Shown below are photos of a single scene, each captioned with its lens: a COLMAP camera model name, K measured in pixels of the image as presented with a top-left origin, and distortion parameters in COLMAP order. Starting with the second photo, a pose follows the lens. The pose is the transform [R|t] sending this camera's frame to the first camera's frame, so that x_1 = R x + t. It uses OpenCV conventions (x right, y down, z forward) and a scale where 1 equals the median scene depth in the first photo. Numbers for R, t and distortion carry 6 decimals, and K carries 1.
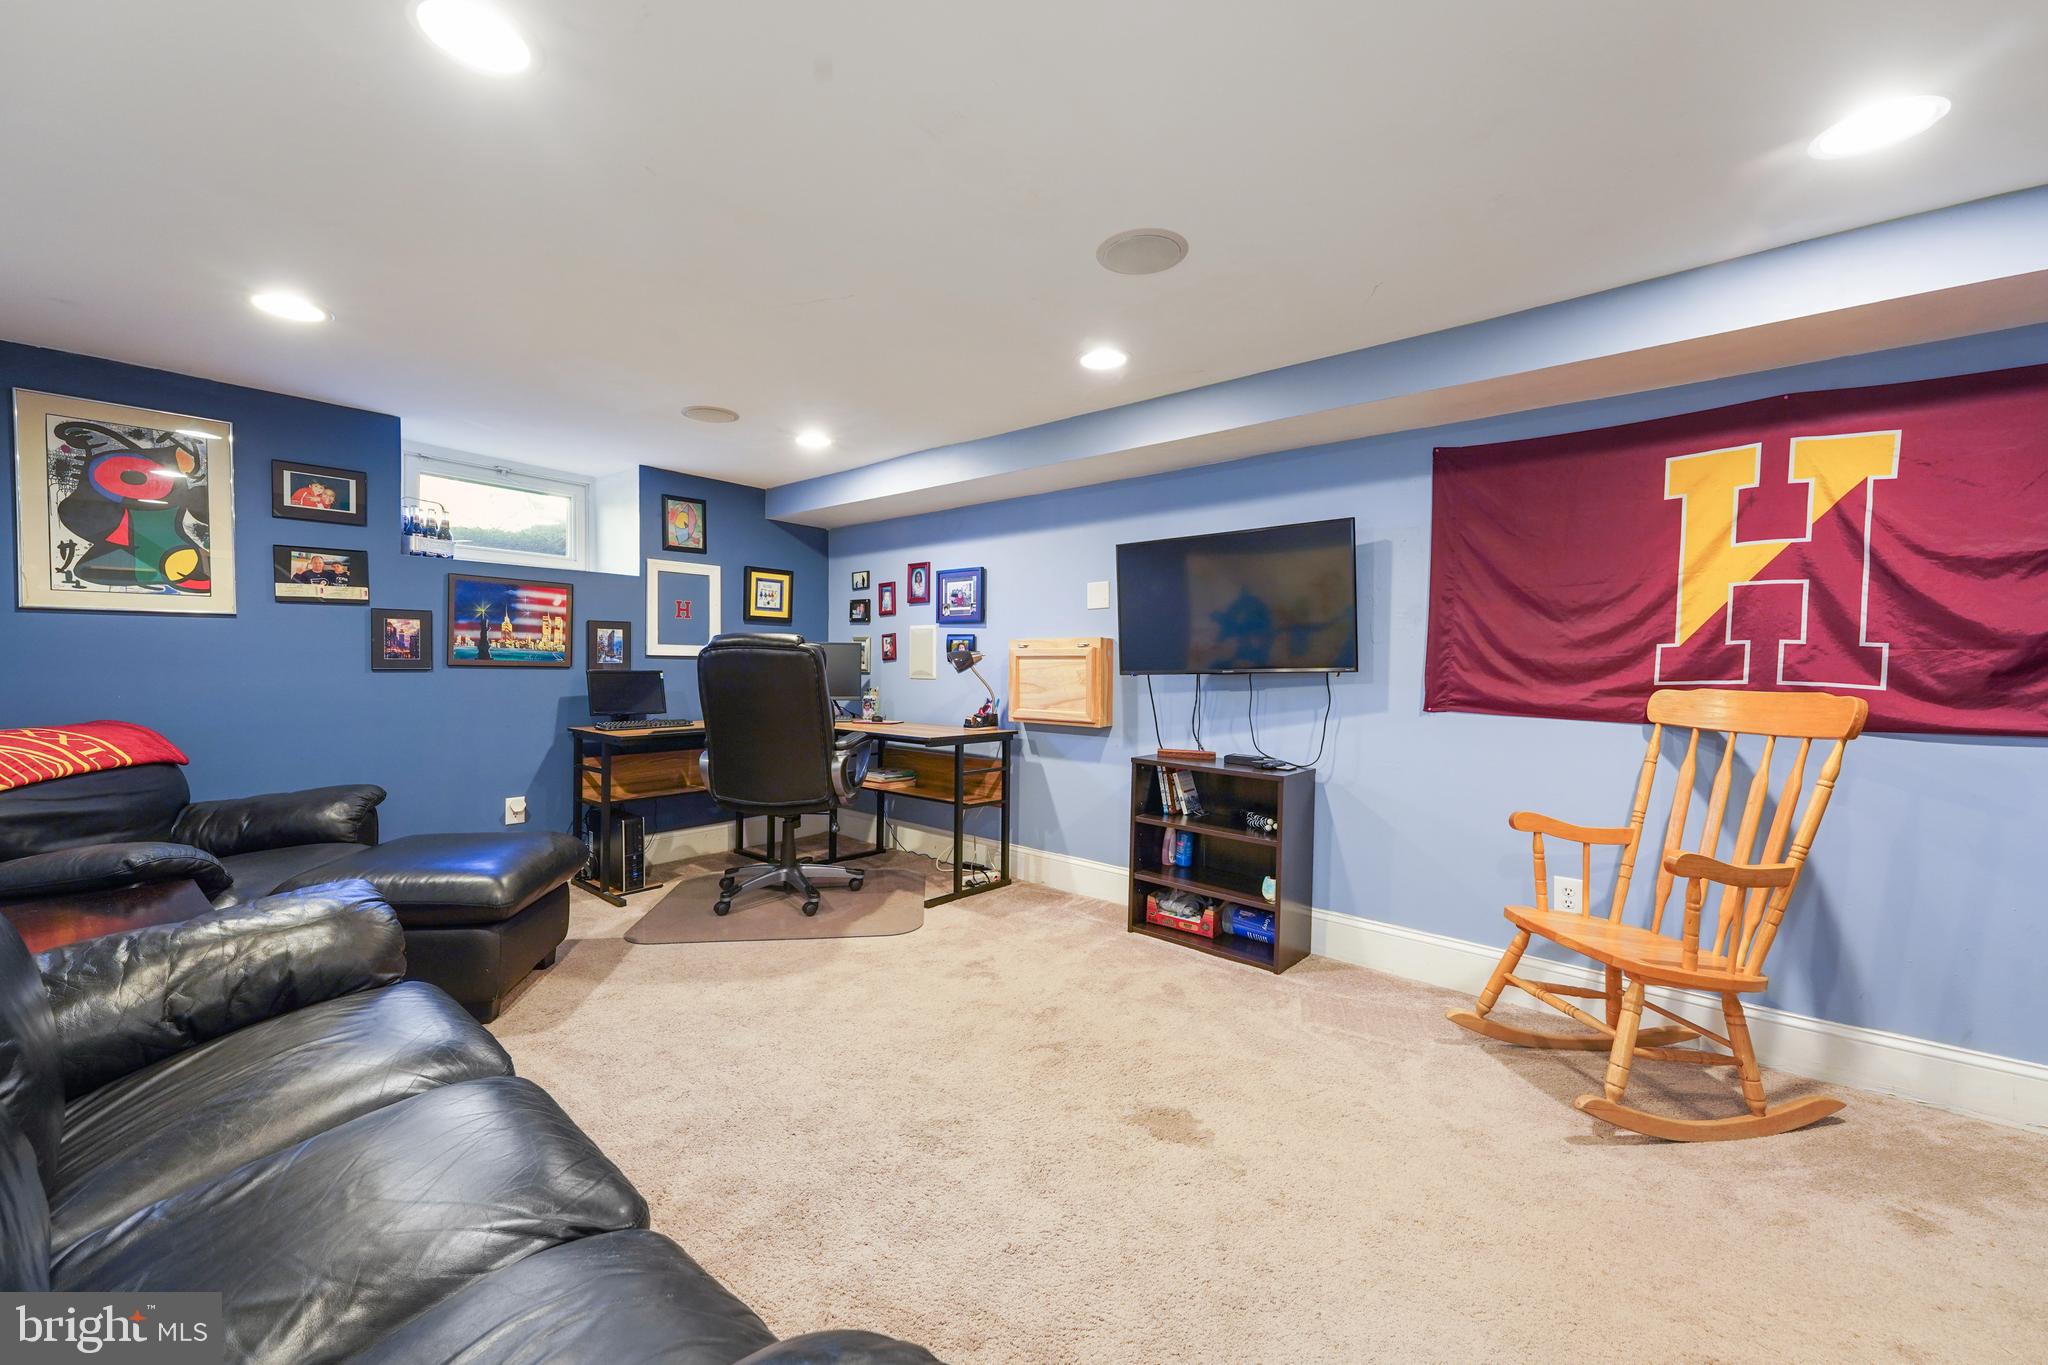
lens RADIAL K [[808.6, 0, 1020.8], [0, 808.6, 661.2], [0, 0, 1]] dist [0.023829, -0.000004]
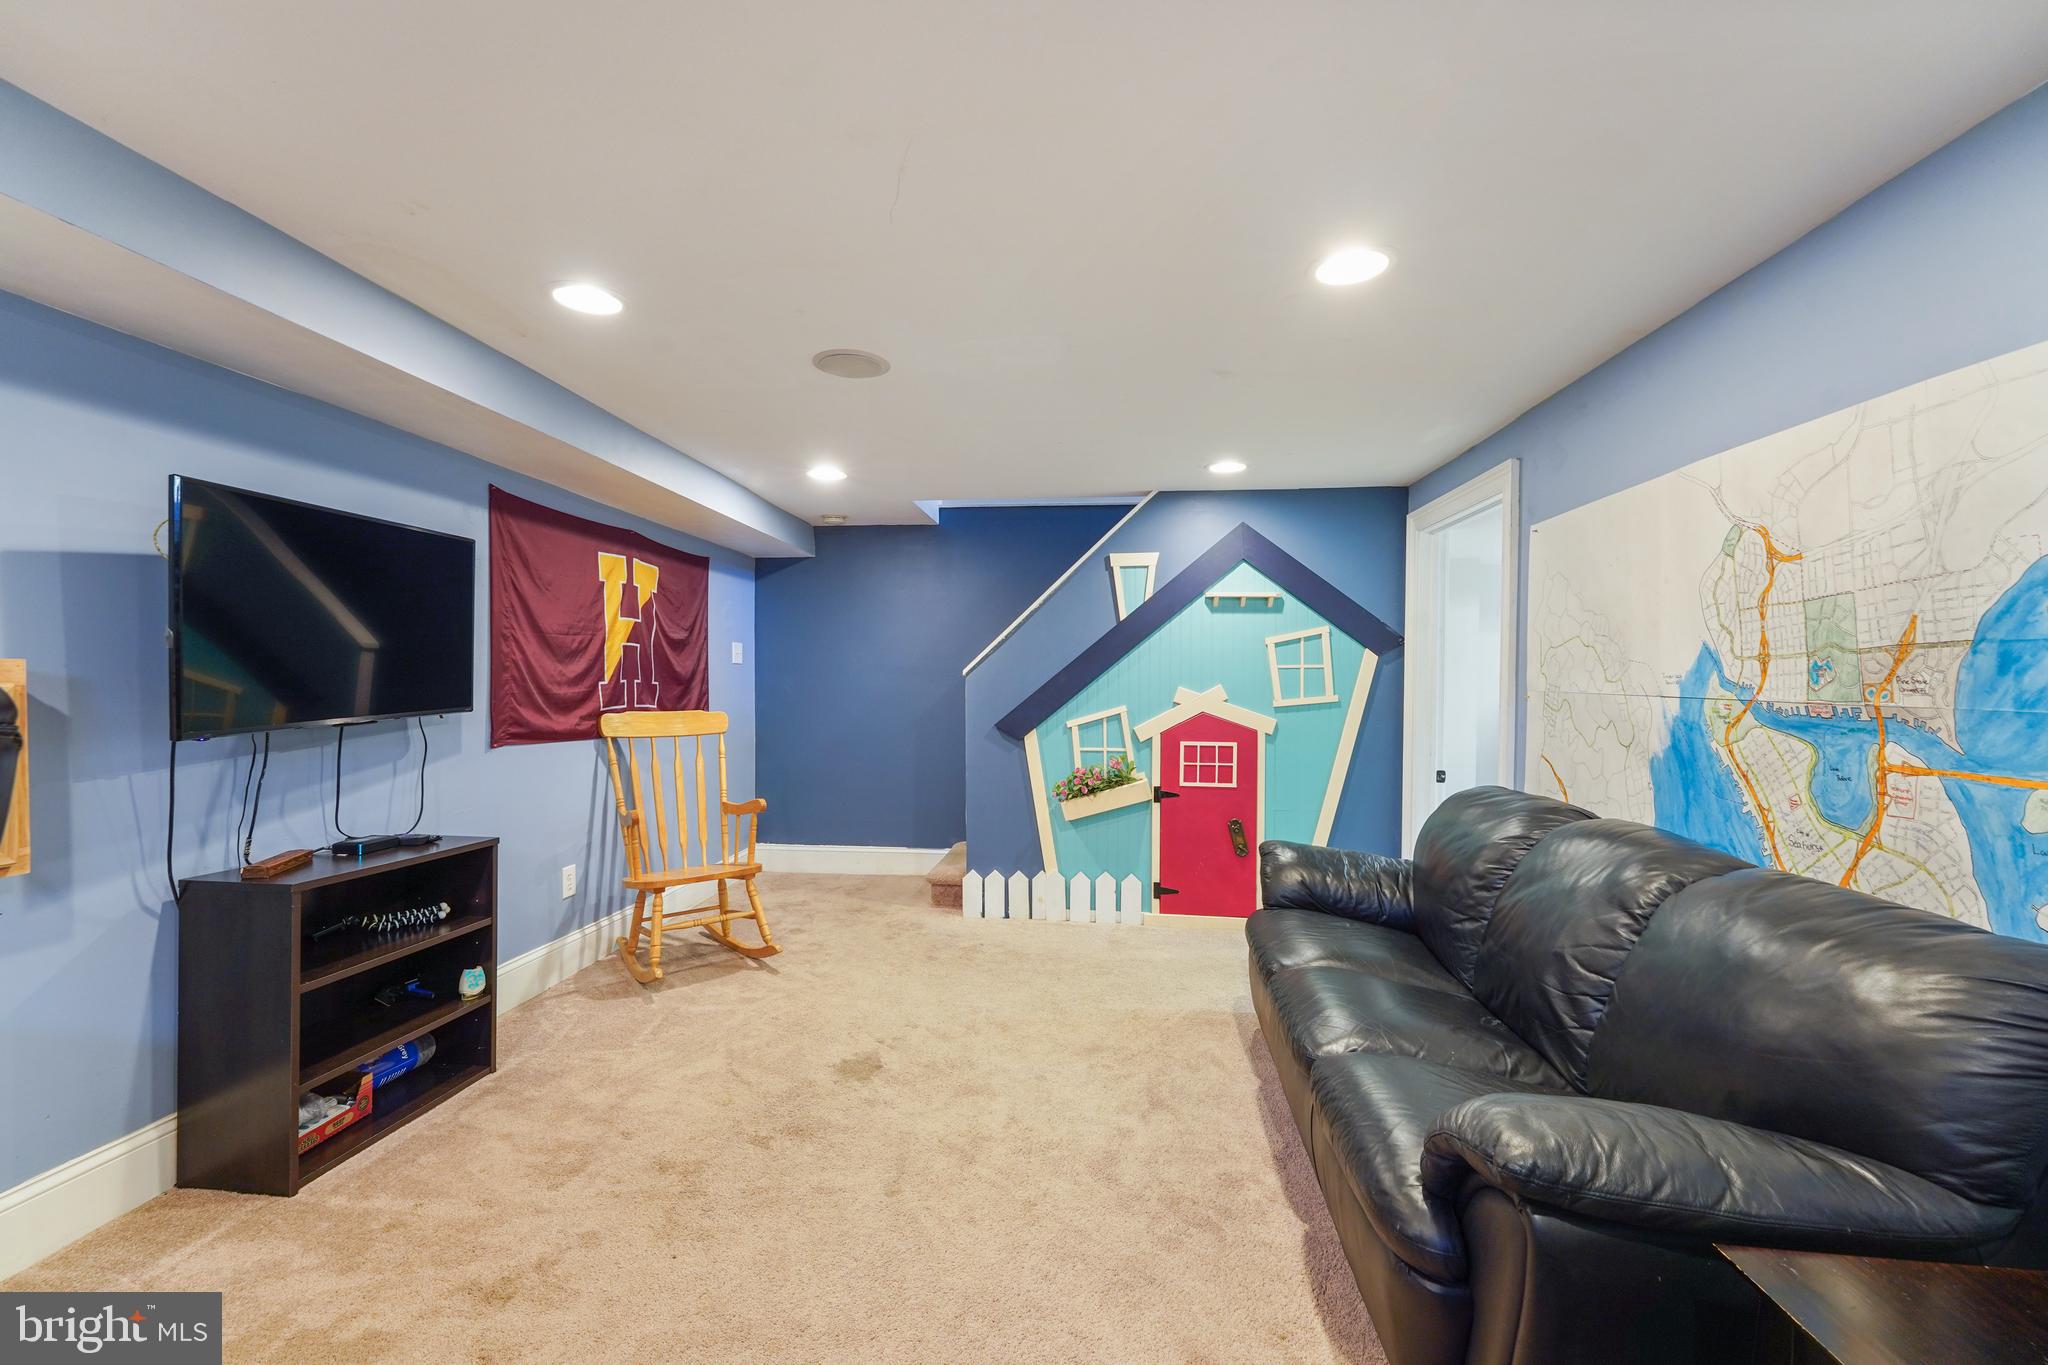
lens RADIAL K [[833.6, 0, 1007.7], [0, 833.6, 686.3], [0, 0, 1]] dist [-0.000583, -0.000031]
pose [[-0.561397, -0.020140, 0.827301, -0.604913], [-0.016065, 0.999781, 0.013437, -0.032619], [-0.827390, -0.005747, -0.561598, 0.909330]]
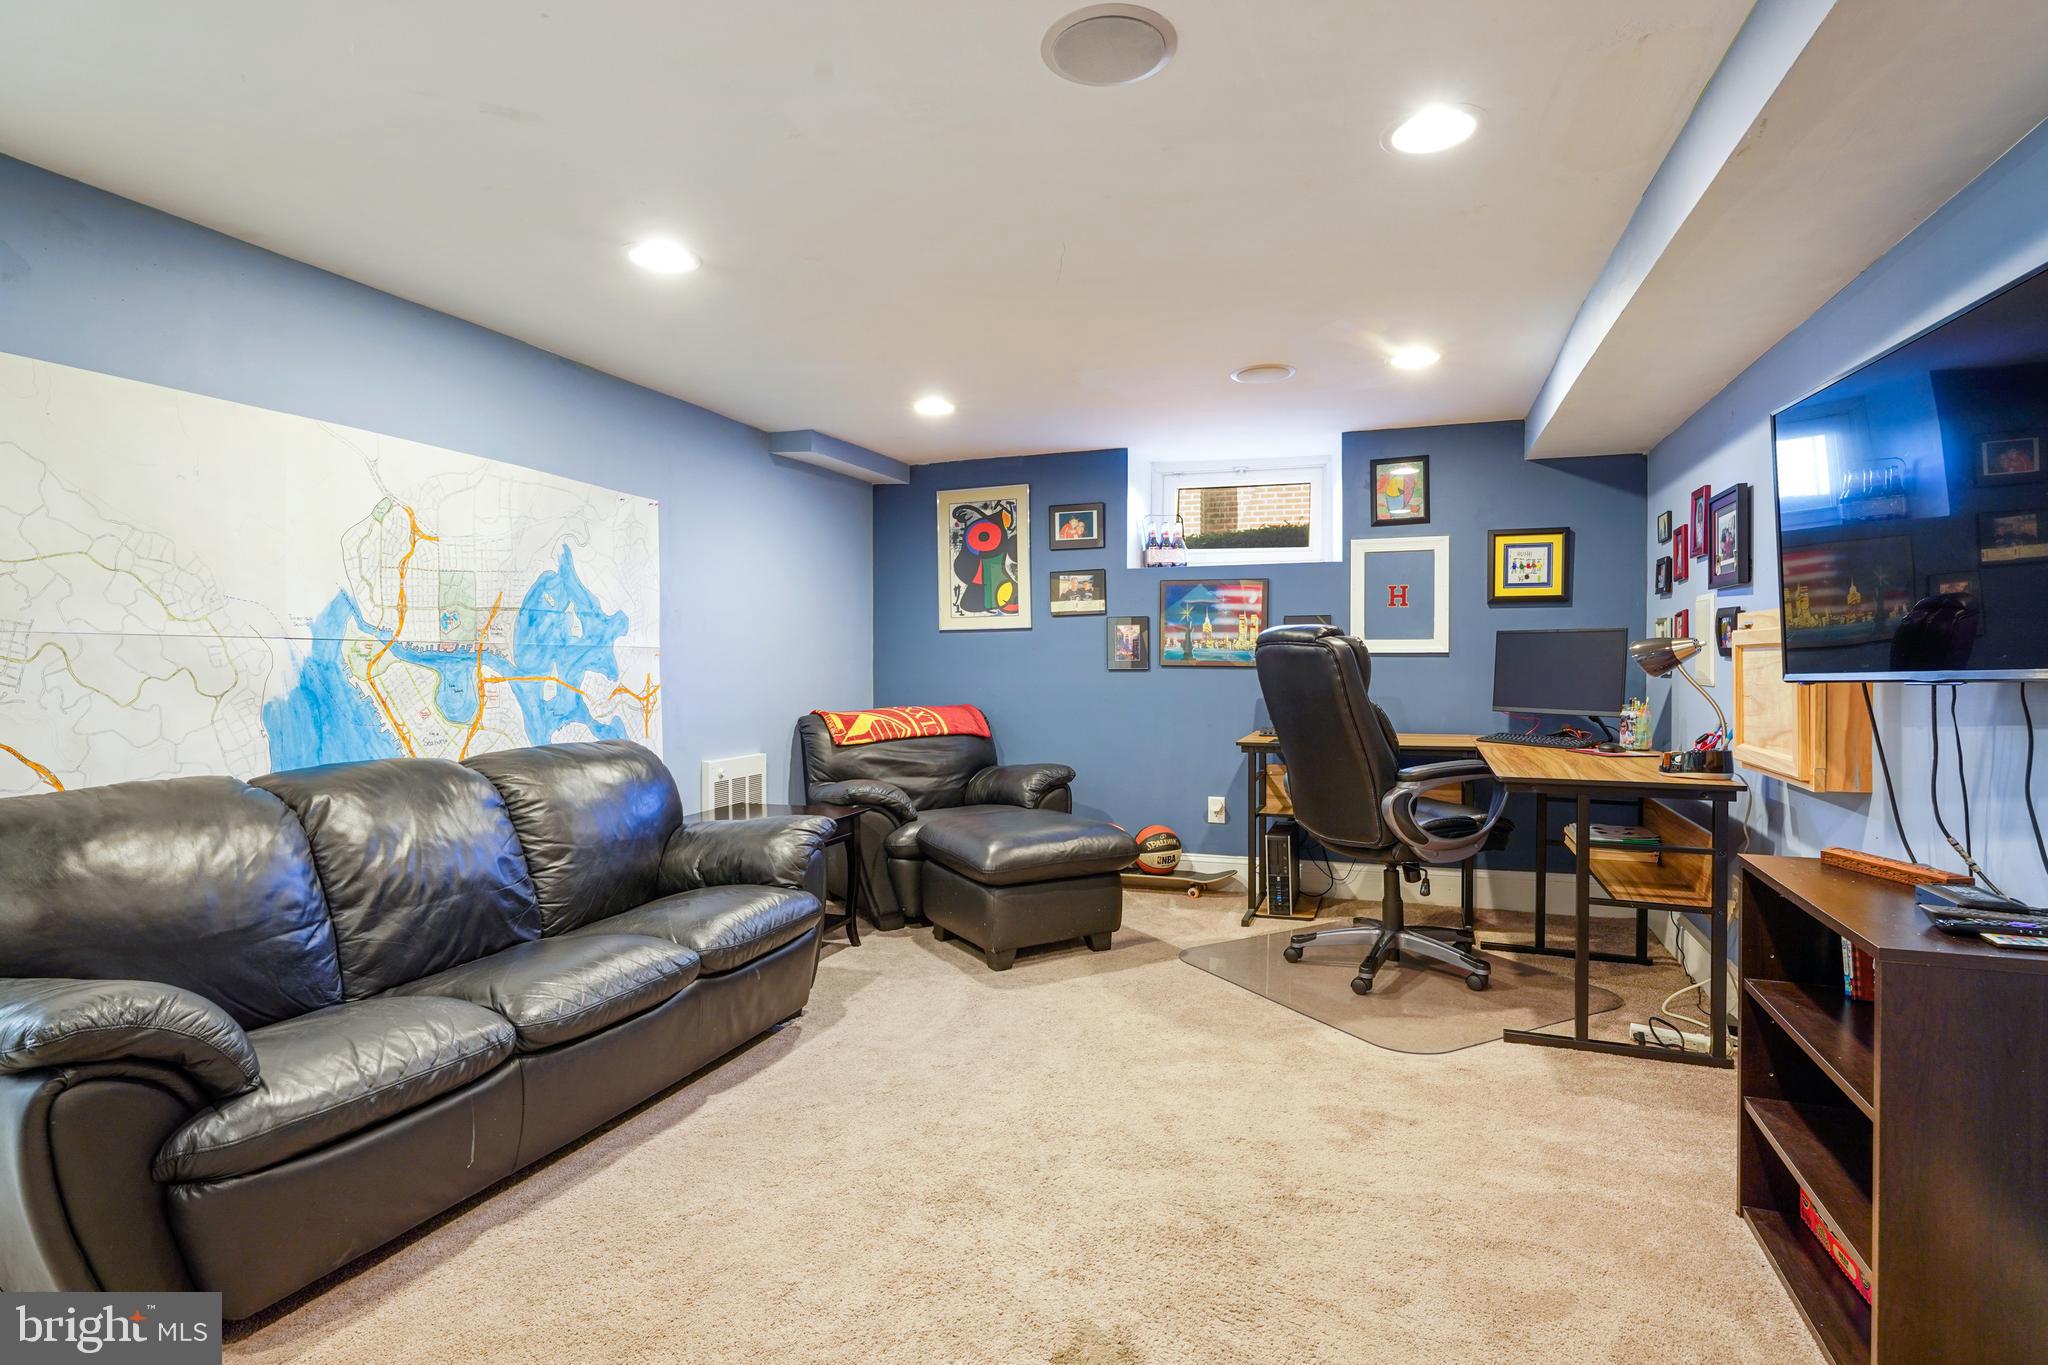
lens RADIAL K [[1024.8, 0, 1025.2], [0, 1024.8, 651.7], [0, 0, 1]] dist [0.001292, 0.000263]
pose [[0.359452, -0.014907, -0.933044, 0.551968], [0.010741, 0.999872, -0.011837, 0.000670], [0.933102, -0.005767, 0.359566, 0.380922]]
